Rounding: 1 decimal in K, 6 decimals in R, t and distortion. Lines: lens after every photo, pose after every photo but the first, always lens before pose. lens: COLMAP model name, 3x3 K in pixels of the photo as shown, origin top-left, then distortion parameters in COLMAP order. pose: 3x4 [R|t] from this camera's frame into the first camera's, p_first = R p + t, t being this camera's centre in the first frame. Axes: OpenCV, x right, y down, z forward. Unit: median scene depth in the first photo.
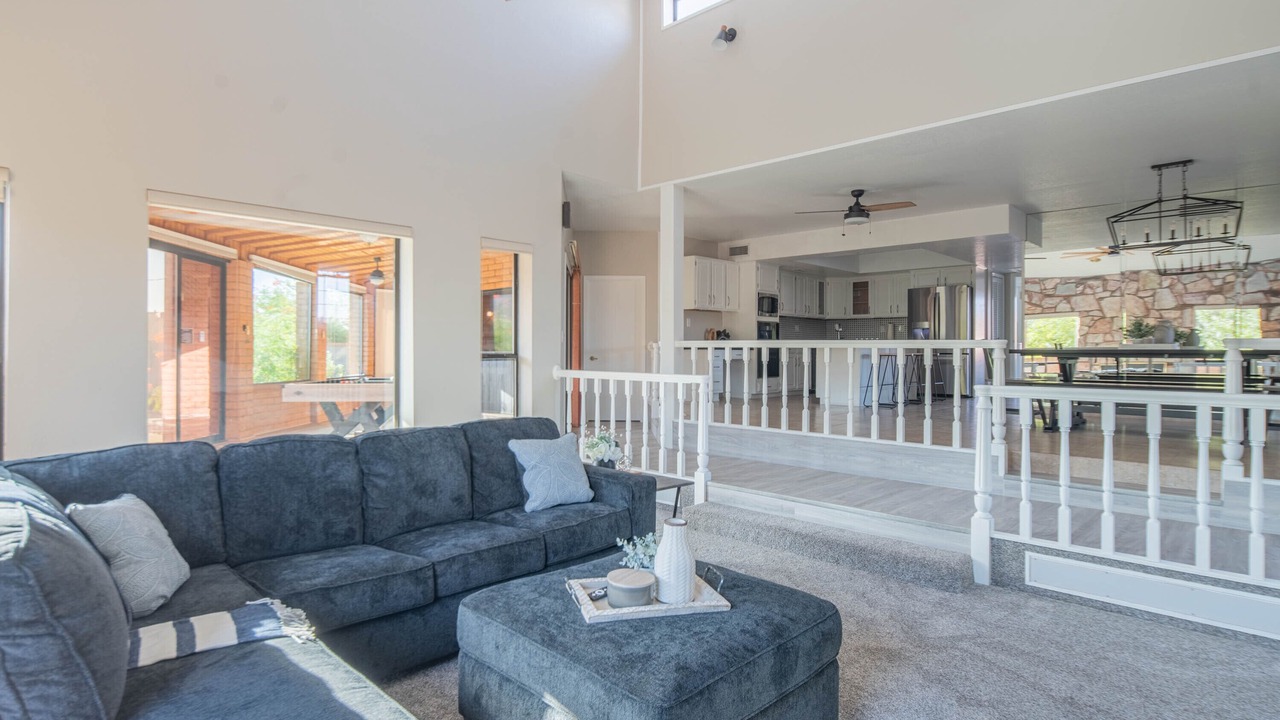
lens RADIAL K [[652.8, 0, 640.7], [0, 652.8, 357.0], [0, 0, 1]] dist [0.003511, -0.001030]
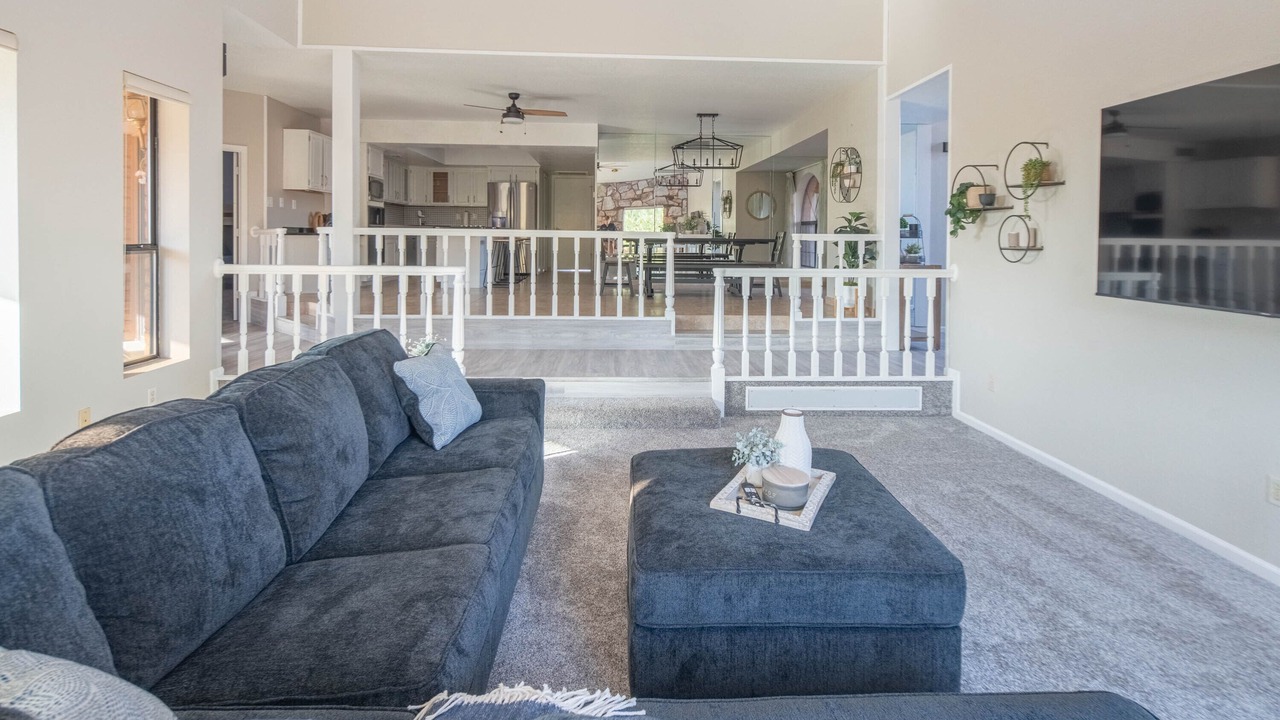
lens RADIAL K [[585.0, 0, 635.6], [0, 585.0, 254.8], [0, 0, 1]] dist [-0.001089, -0.000037]
pose [[0.696897, -0.018674, 0.716928, -0.251551], [-0.001199, 0.999629, 0.027203, -0.009725], [-0.717171, -0.019818, 0.696616, 0.164422]]
